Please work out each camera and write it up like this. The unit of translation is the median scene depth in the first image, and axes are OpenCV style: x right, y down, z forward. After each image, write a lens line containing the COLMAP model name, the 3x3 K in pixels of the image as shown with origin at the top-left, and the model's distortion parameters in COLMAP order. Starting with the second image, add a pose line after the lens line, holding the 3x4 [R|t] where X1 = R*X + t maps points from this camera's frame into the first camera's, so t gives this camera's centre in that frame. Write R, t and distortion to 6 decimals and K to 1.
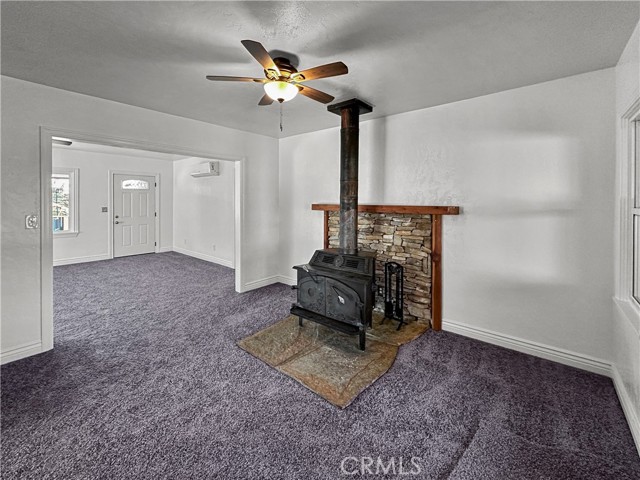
lens RADIAL K [[273.2, 0, 321.3], [0, 273.2, 202.1], [0, 0, 1]] dist [0.000277, -0.000015]
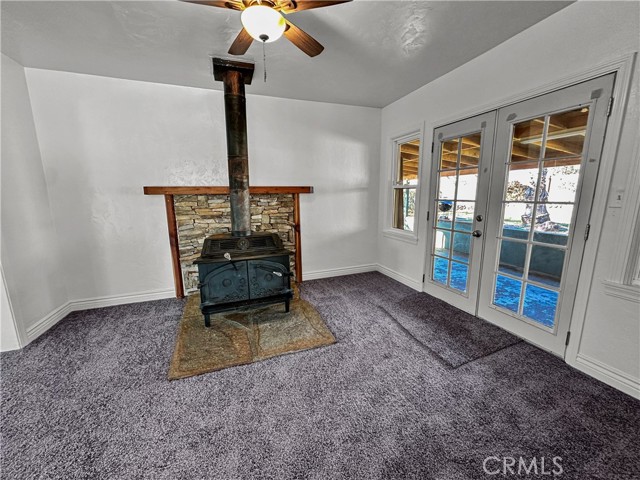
lens RADIAL K [[259.0, 0, 320.0], [0, 259.0, 240.0], [0, 0, 1]] dist [-0.000122, 0.000254]
pose [[0.493106, -0.165817, 0.854021, -0.559889], [0.017669, 0.983374, 0.180731, 0.040884], [-0.869790, -0.074029, 0.487838, 0.313581]]
